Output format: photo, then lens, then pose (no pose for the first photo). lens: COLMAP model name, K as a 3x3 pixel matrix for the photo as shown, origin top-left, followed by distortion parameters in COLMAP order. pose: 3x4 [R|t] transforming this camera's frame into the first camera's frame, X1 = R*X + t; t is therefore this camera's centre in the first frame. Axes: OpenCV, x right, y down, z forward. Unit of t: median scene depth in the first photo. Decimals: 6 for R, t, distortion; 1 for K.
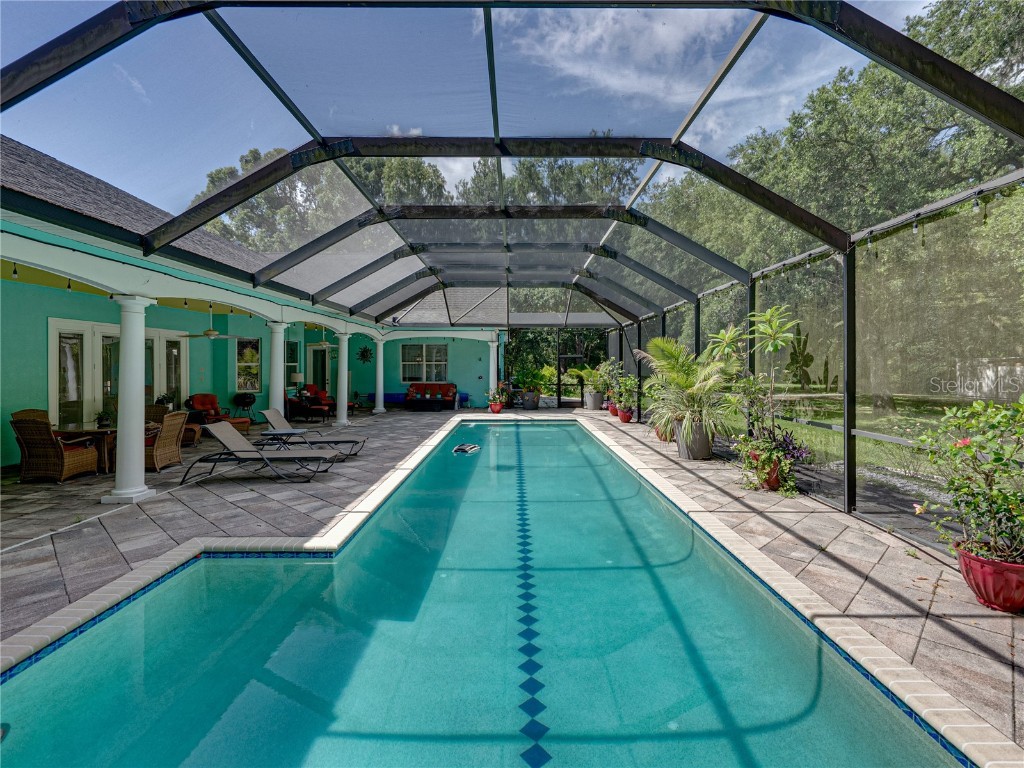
lens RADIAL K [[499.0, 0, 513.7], [0, 499.0, 377.3], [0, 0, 1]] dist [-0.005254, -0.001297]
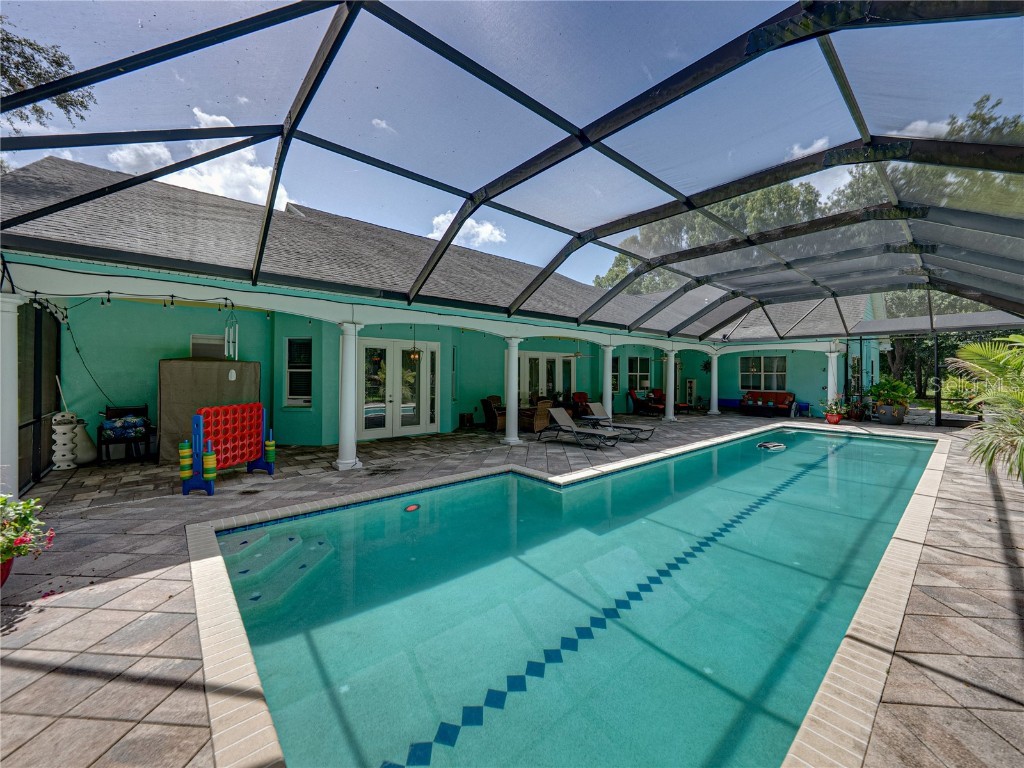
lens RADIAL K [[396.8, 0, 512.0], [0, 396.8, 384.0], [0, 0, 1]] dist [-0.000657, -0.000126]
pose [[0.653204, 0.022970, -0.756833, 0.155327], [-0.024121, 0.999664, 0.009522, 0.000290], [0.756798, 0.012036, 0.653538, 0.000098]]
